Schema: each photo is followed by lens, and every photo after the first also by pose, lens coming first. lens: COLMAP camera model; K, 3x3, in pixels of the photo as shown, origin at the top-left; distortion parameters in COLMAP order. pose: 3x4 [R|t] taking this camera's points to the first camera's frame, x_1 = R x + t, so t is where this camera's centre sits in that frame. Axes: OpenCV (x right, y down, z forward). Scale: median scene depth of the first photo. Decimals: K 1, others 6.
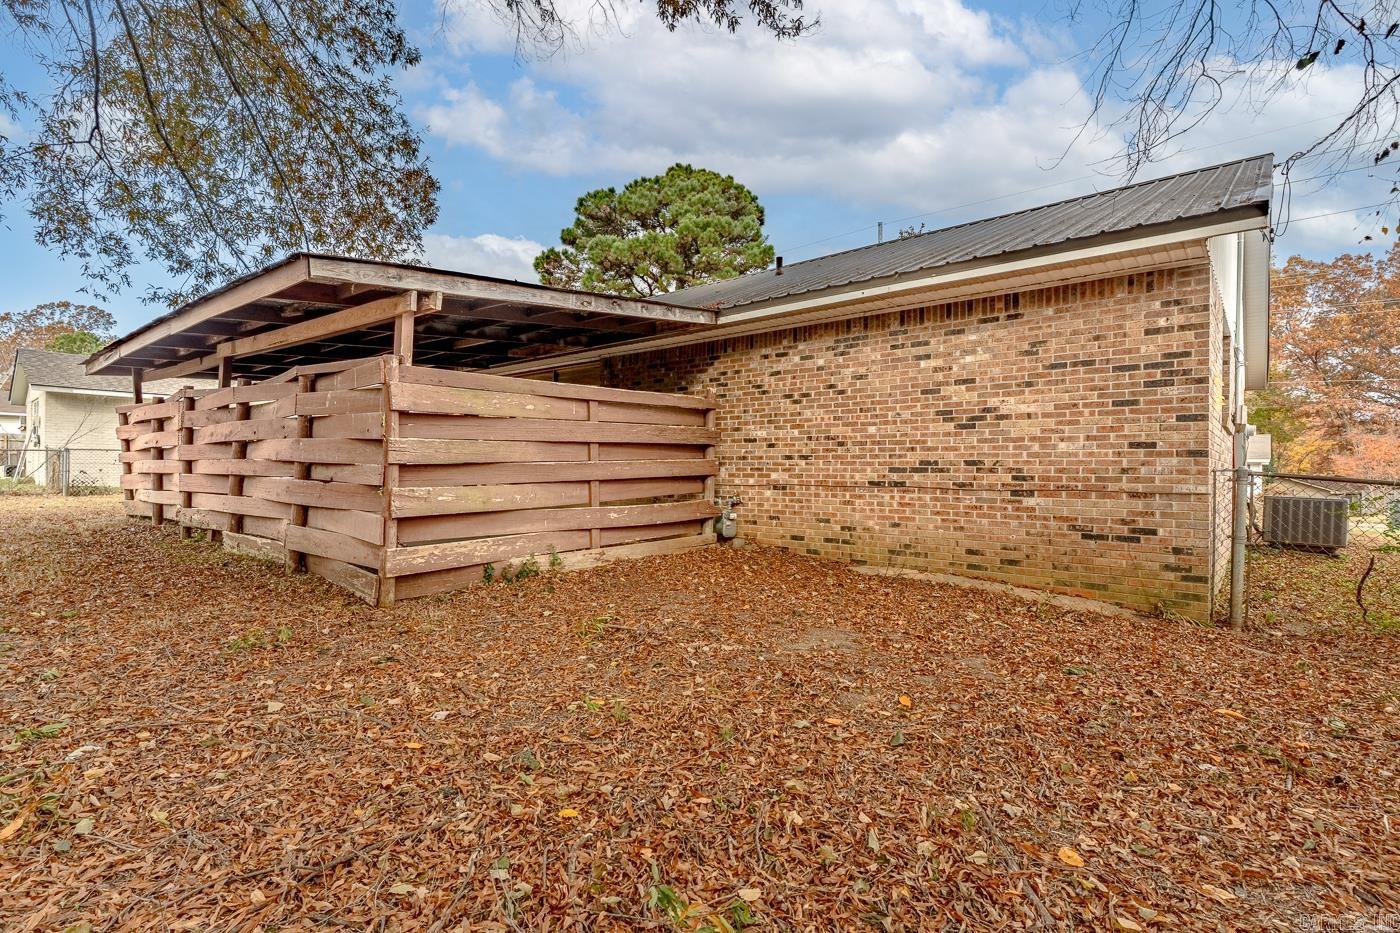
lens RADIAL K [[672.7, 0, 698.7], [0, 672.7, 466.8], [0, 0, 1]] dist [-0.000612, 0.002015]
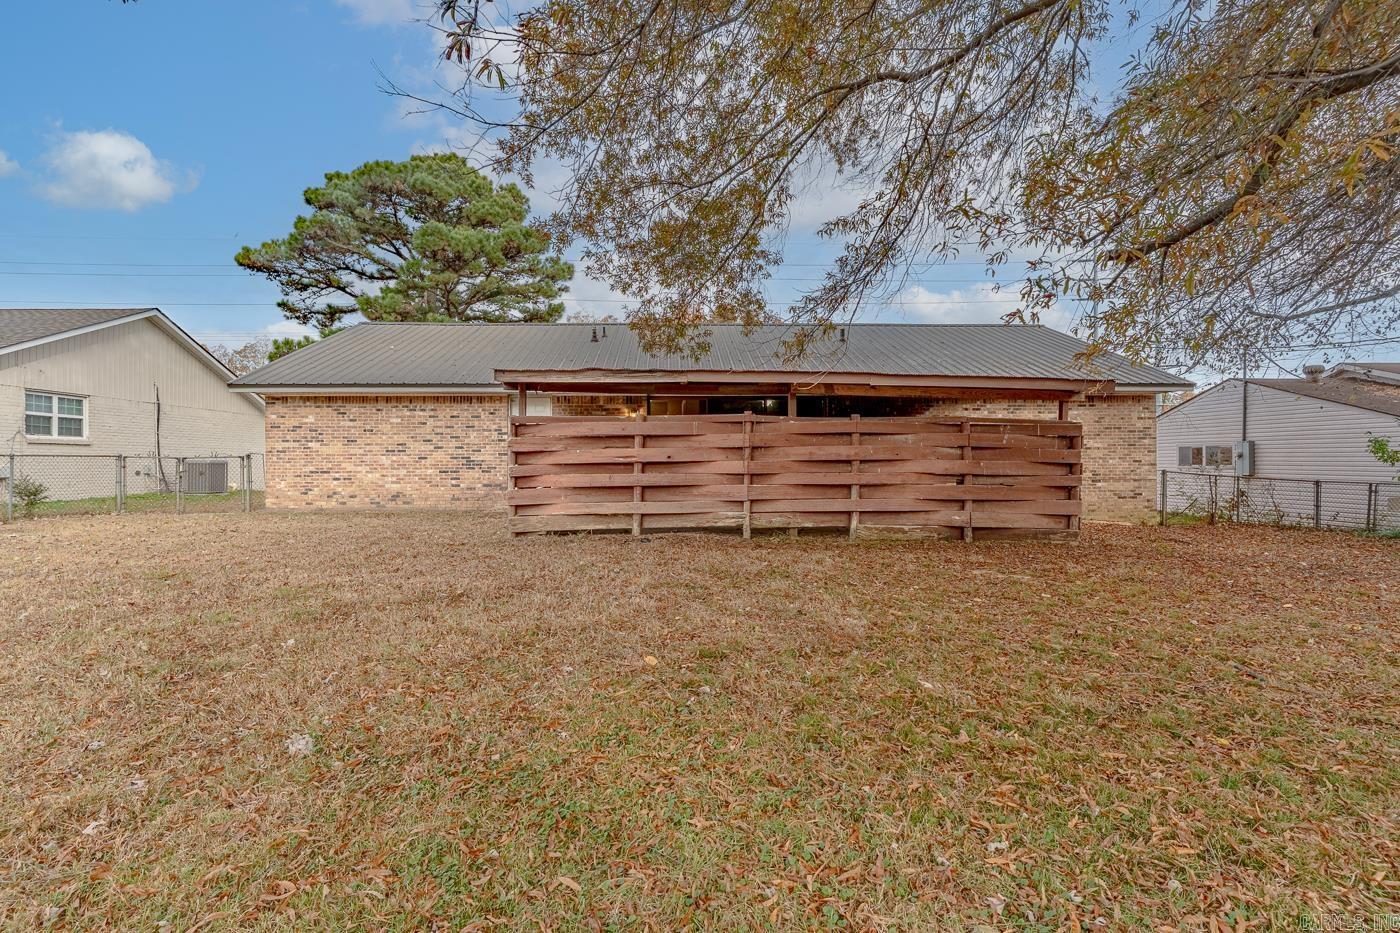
lens RADIAL K [[672.7, 0, 701.4], [0, 672.7, 460.0], [0, 0, 1]] dist [-0.000612, 0.002015]
pose [[0.977186, 0.008272, -0.212222, -0.422231], [-0.012545, 0.999745, -0.018794, 0.032480], [0.212013, 0.021028, 0.977041, -1.831001]]
